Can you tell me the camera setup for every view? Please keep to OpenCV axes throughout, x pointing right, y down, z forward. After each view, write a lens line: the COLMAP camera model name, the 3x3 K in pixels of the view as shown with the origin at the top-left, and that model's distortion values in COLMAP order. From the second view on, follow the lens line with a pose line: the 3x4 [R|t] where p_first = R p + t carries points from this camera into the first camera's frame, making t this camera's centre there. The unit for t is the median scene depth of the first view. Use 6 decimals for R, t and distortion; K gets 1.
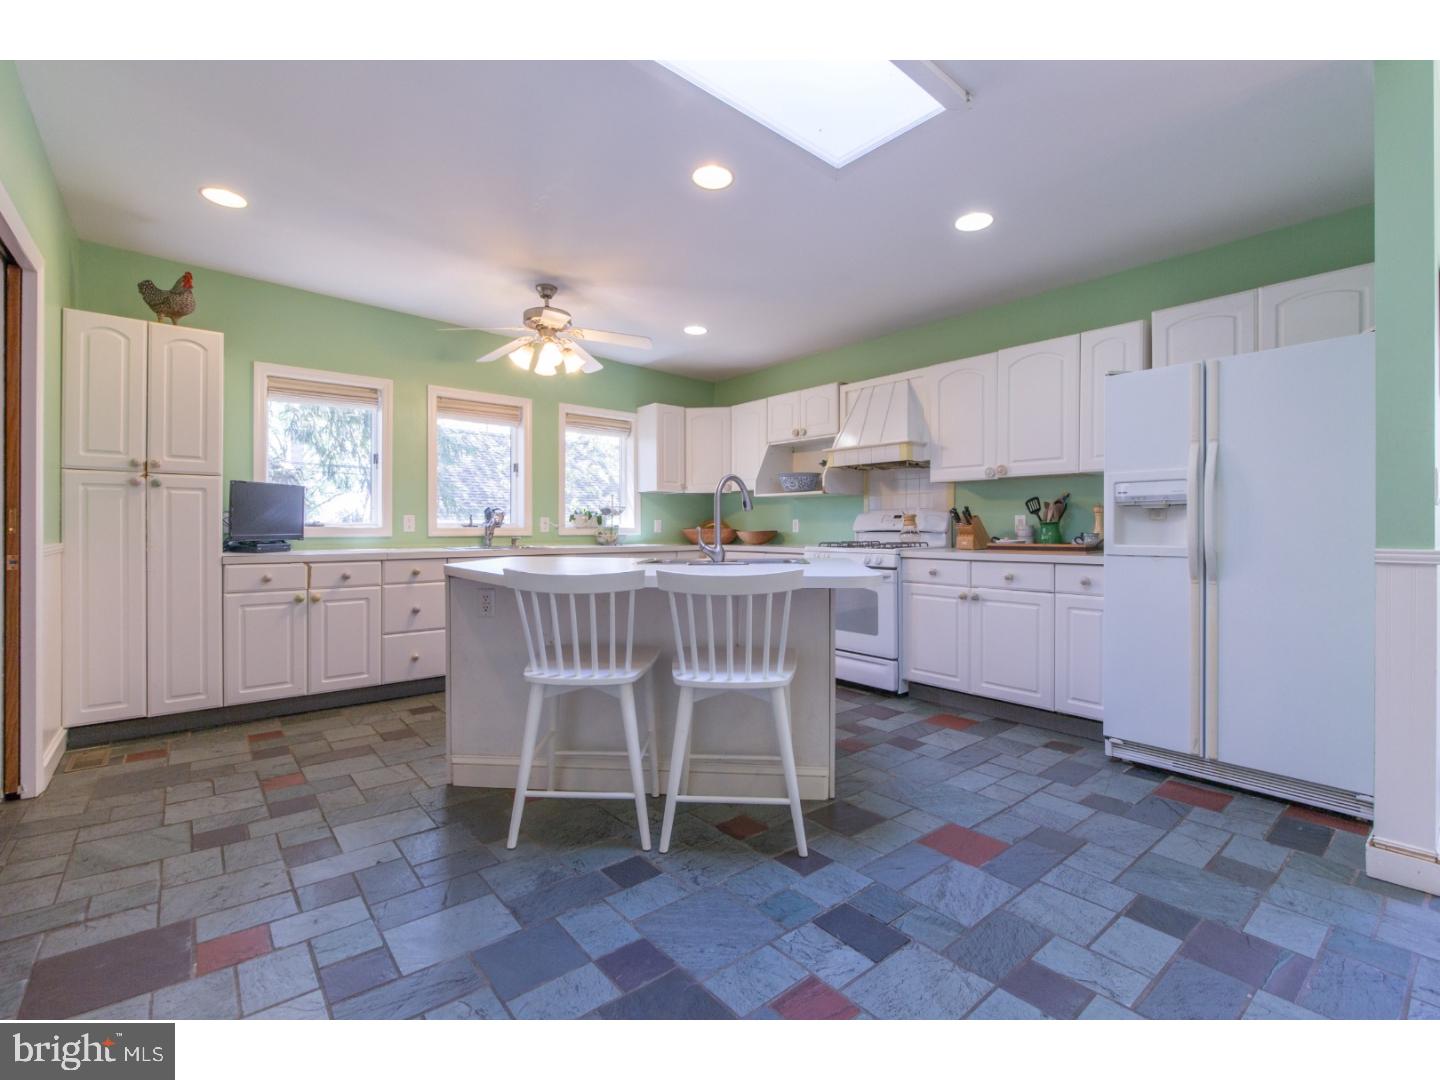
lens RADIAL K [[645.3, 0, 718.9], [0, 645.3, 530.0], [0, 0, 1]] dist [-0.002644, -0.000192]
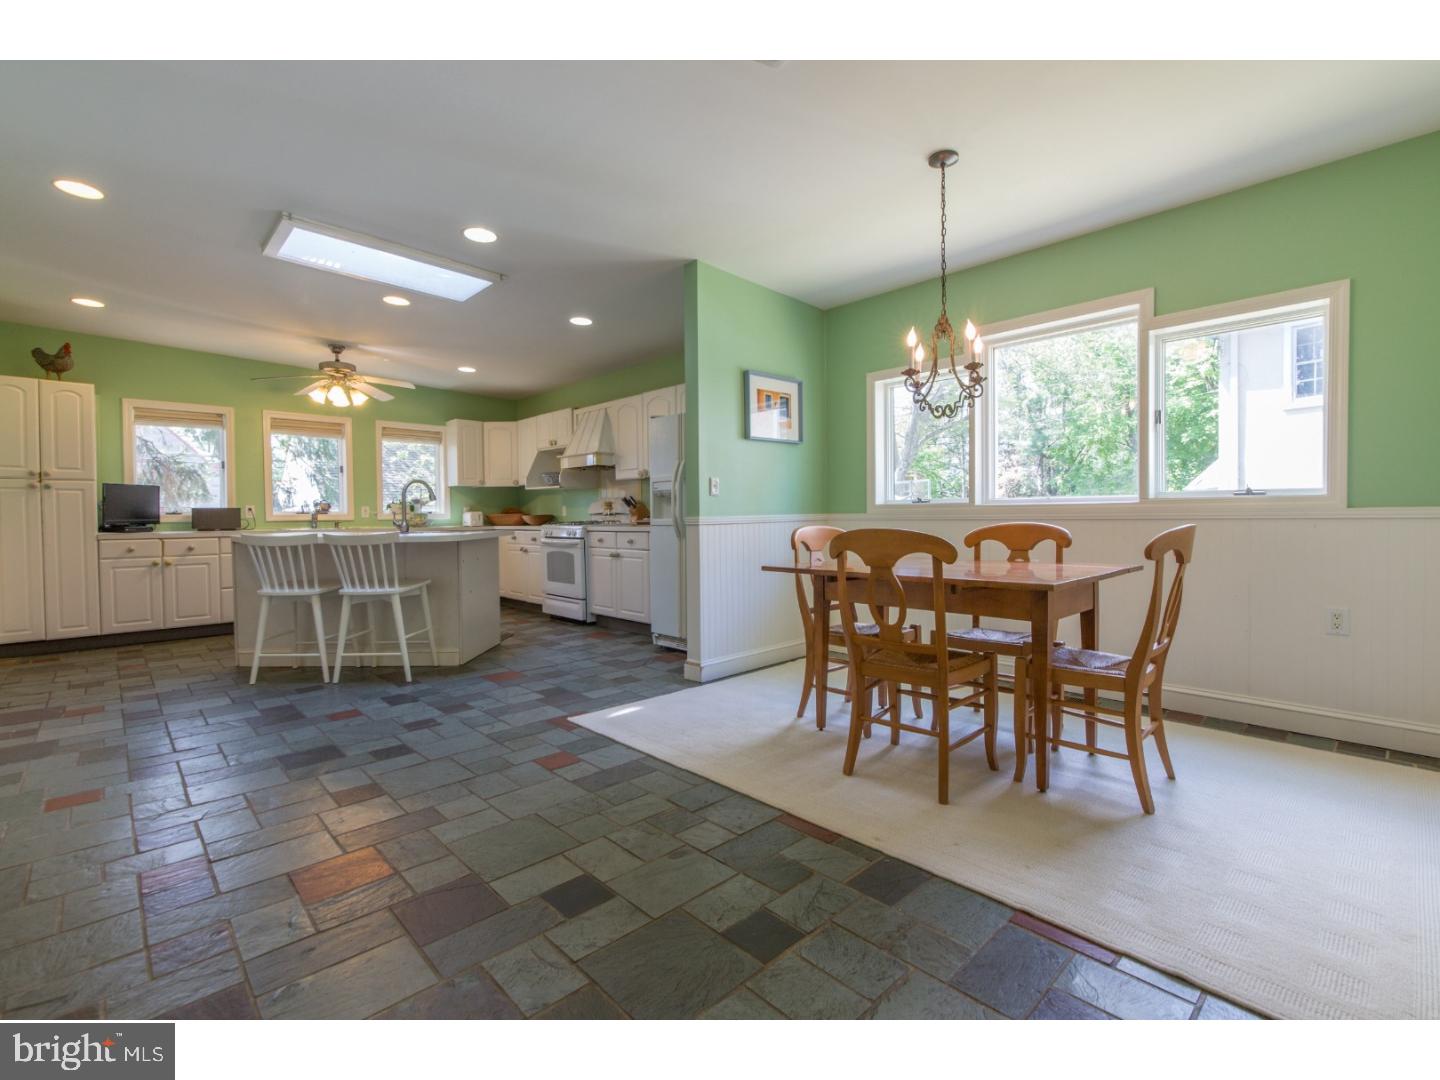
lens RADIAL K [[645.3, 0, 718.9], [0, 645.3, 530.0], [0, 0, 1]] dist [-0.002644, -0.000192]
pose [[0.997492, -0.012415, 0.069689, 0.484149], [0.011041, 0.999738, 0.020069, 0.013922], [-0.069920, -0.019249, 0.997367, -0.506784]]
